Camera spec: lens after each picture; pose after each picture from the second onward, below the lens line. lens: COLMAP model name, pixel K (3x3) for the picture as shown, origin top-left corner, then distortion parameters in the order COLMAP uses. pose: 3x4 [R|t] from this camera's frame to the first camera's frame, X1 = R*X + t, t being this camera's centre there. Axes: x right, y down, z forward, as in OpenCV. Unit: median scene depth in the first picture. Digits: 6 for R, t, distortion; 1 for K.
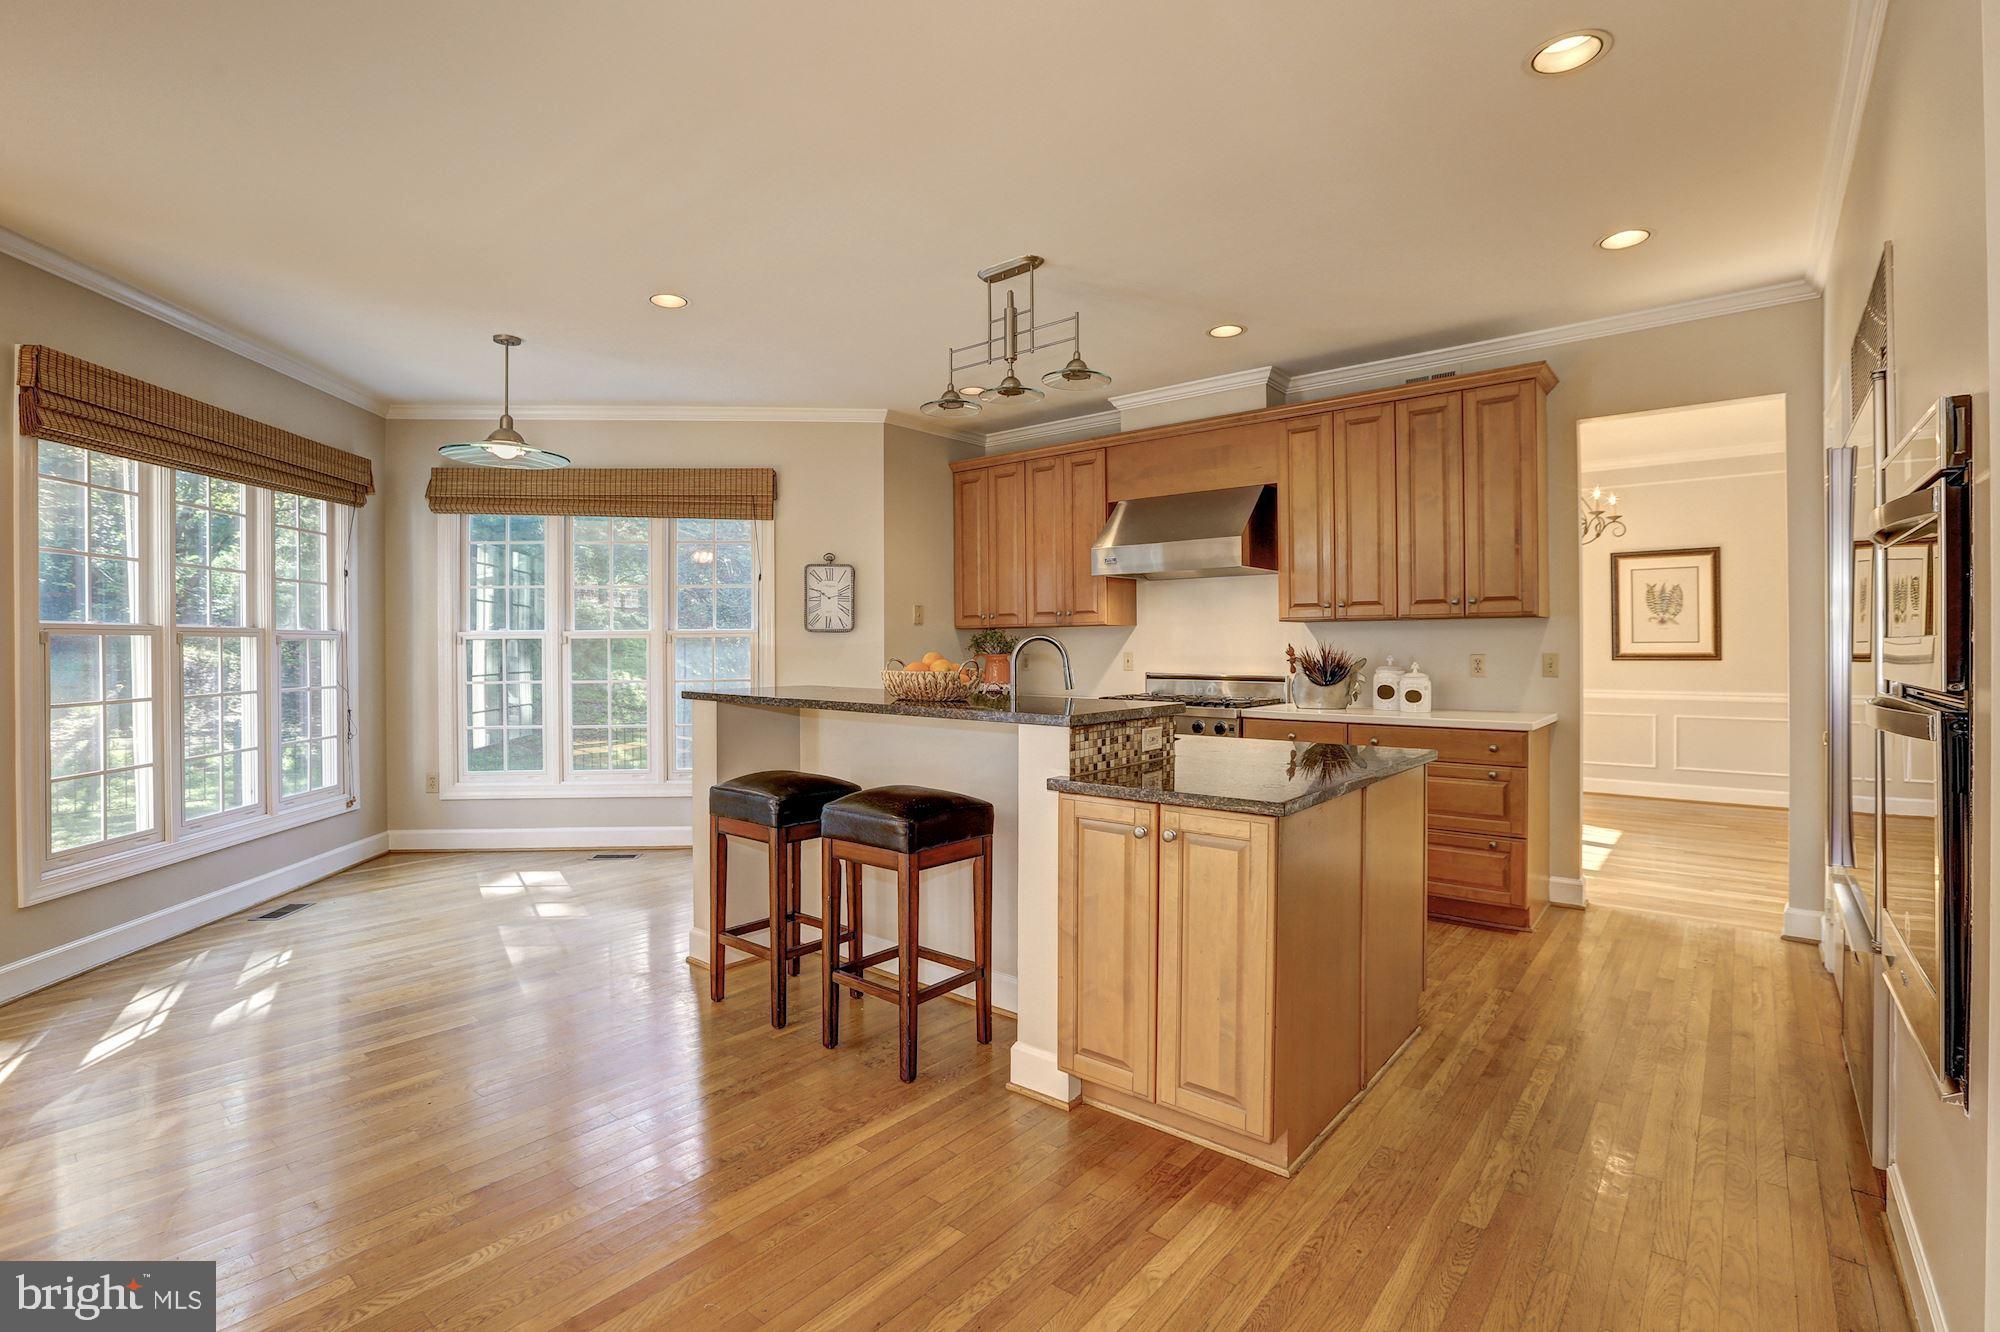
lens RADIAL K [[930.9, 0, 1005.4], [0, 930.9, 647.5], [0, 0, 1]] dist [-0.049251, 0.000164]
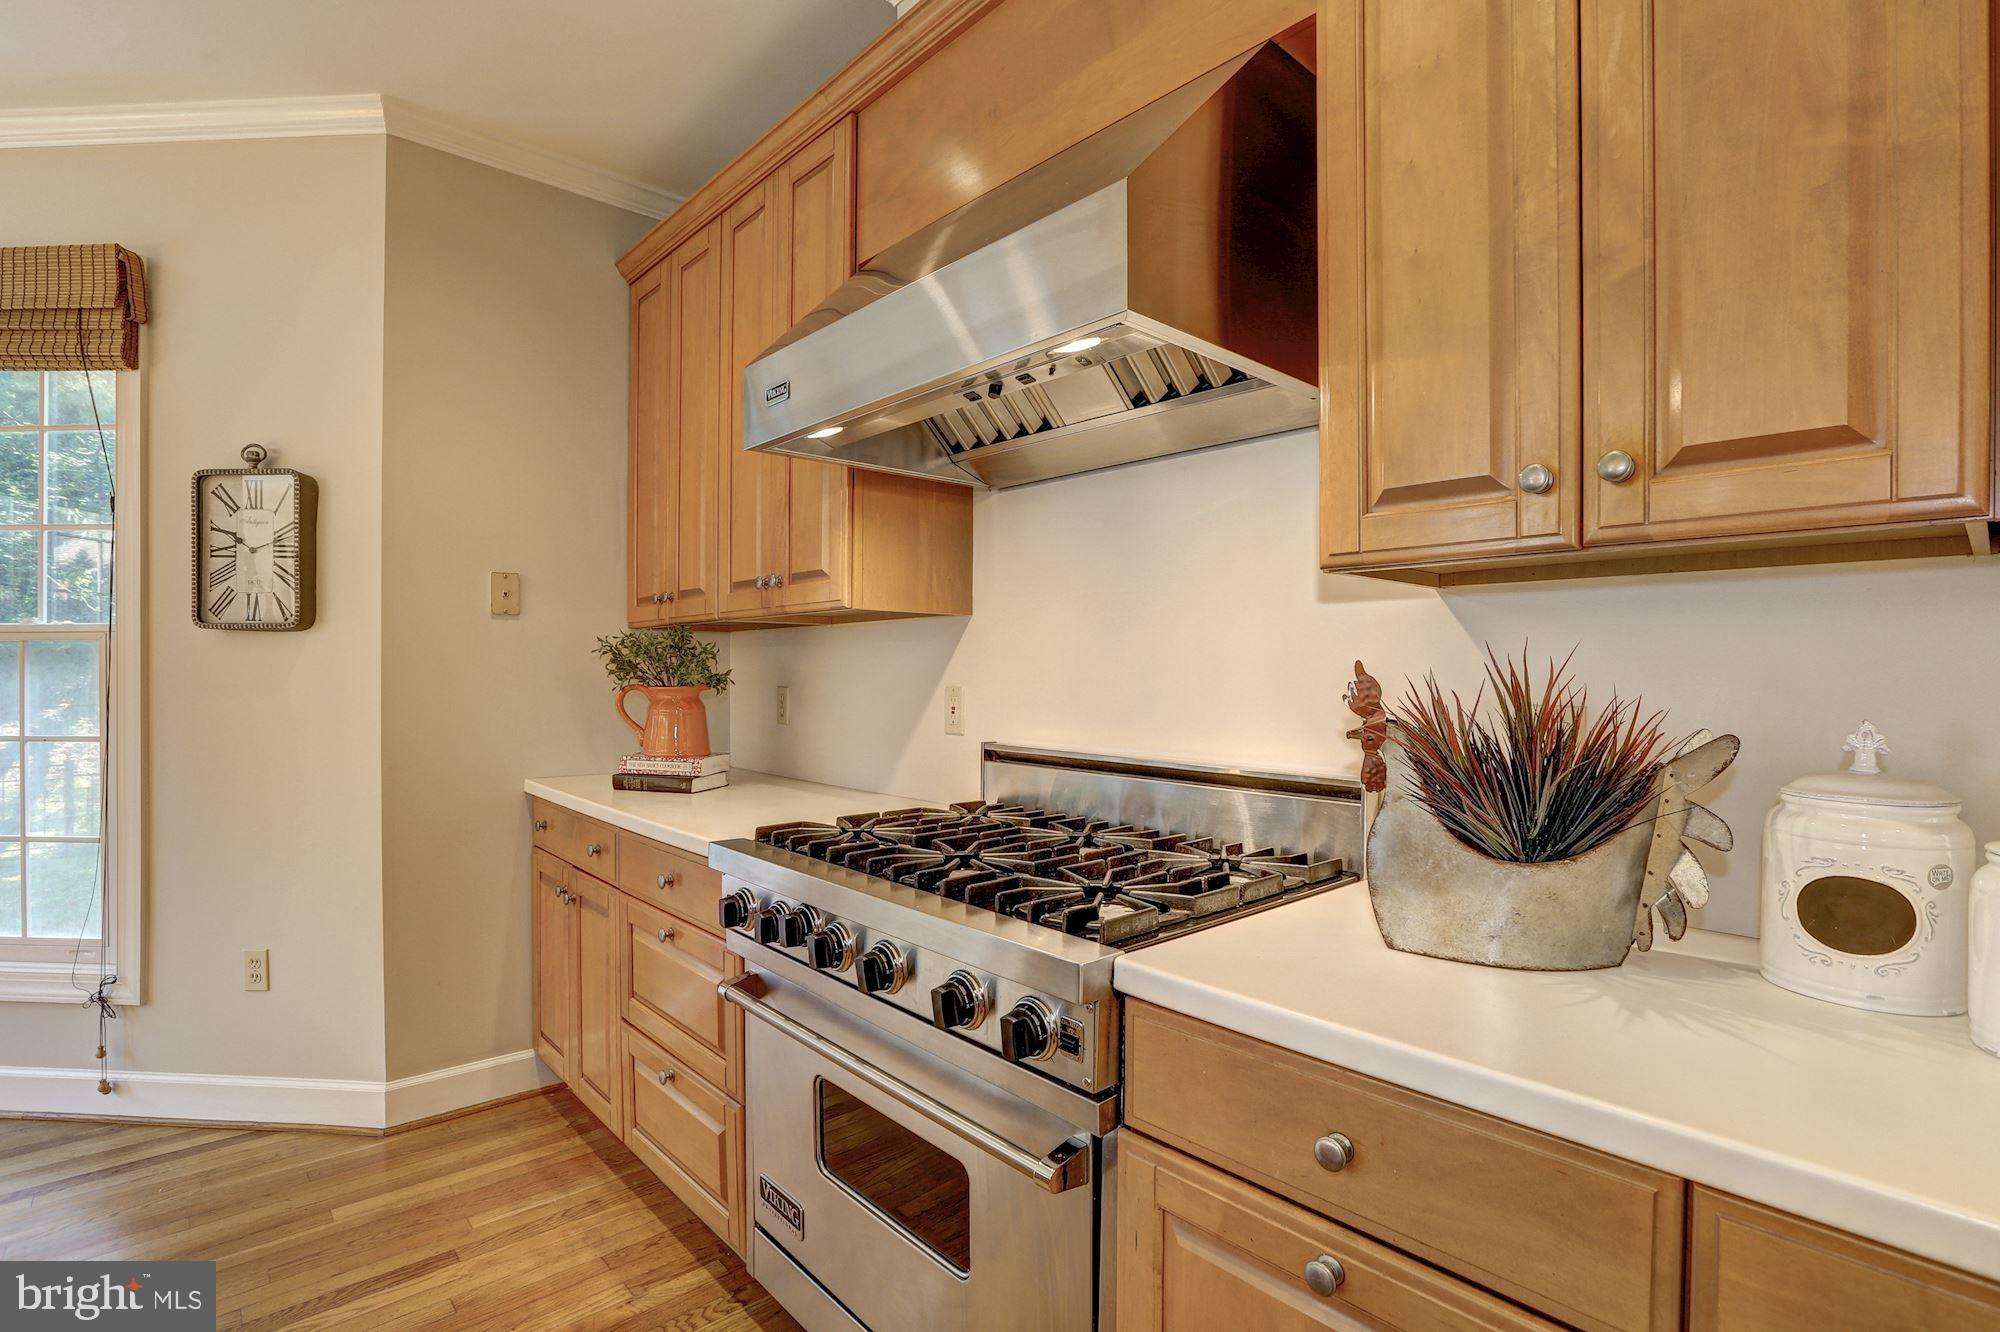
lens RADIAL K [[945.9, 0, 999.1], [0, 945.9, 682.0], [0, 0, 1]] dist [-0.041866, 0.011750]
pose [[0.990591, 0.012347, -0.136300, 0.256814], [-0.011240, 0.999897, 0.008887, -0.000163], [0.136396, -0.007271, 0.990628, 0.776640]]
